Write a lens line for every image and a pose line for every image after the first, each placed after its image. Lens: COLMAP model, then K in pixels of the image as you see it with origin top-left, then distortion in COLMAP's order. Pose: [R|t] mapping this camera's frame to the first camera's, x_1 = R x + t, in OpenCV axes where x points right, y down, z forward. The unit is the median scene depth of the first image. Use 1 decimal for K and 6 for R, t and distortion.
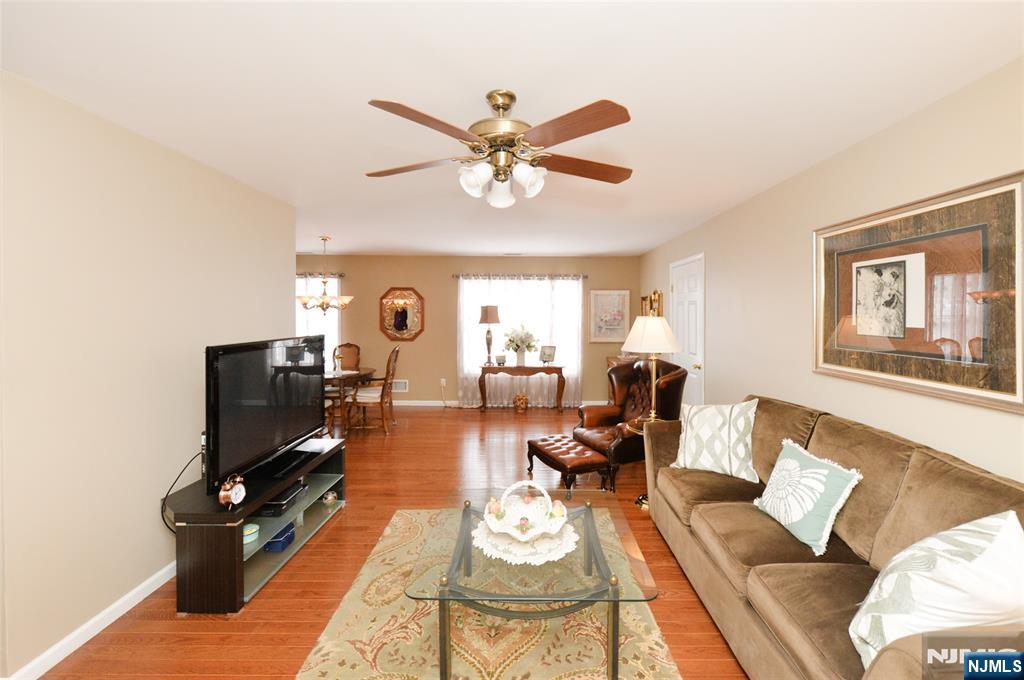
lens RADIAL K [[433.5, 0, 512.0], [0, 433.5, 326.6], [0, 0, 1]] dist [-0.000673, -0.000057]
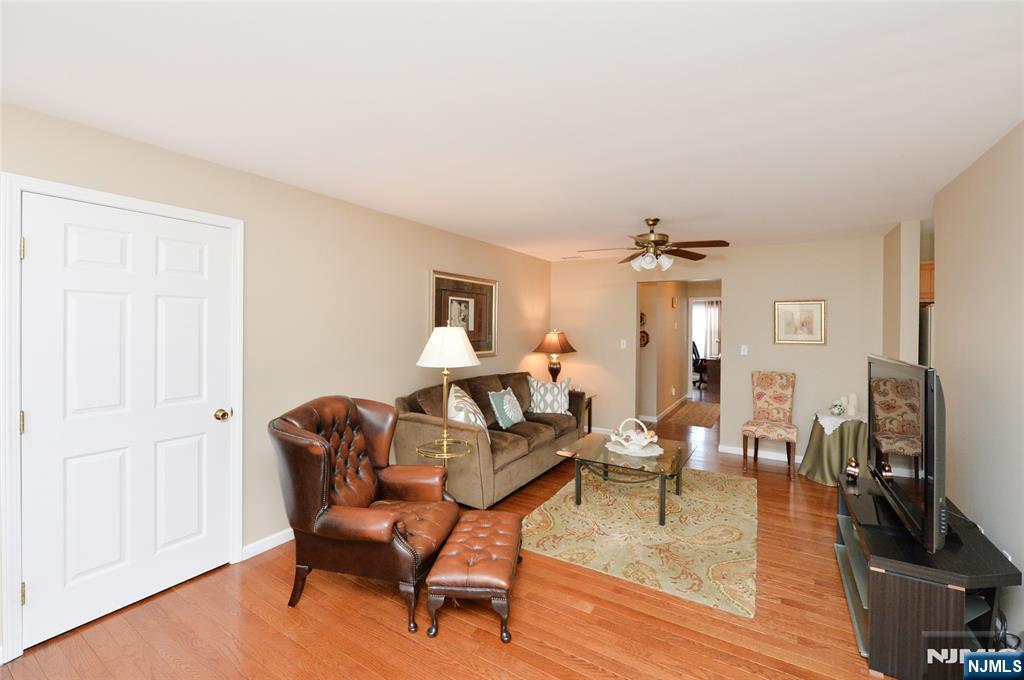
lens RADIAL K [[433.5, 0, 512.0], [0, 433.5, 326.6], [0, 0, 1]] dist [-0.000673, -0.000057]
pose [[-0.866182, -0.028352, 0.498924, -0.382450], [-0.014838, 0.999408, 0.031032, -0.085003], [-0.499509, 0.019476, -0.866090, 2.607142]]
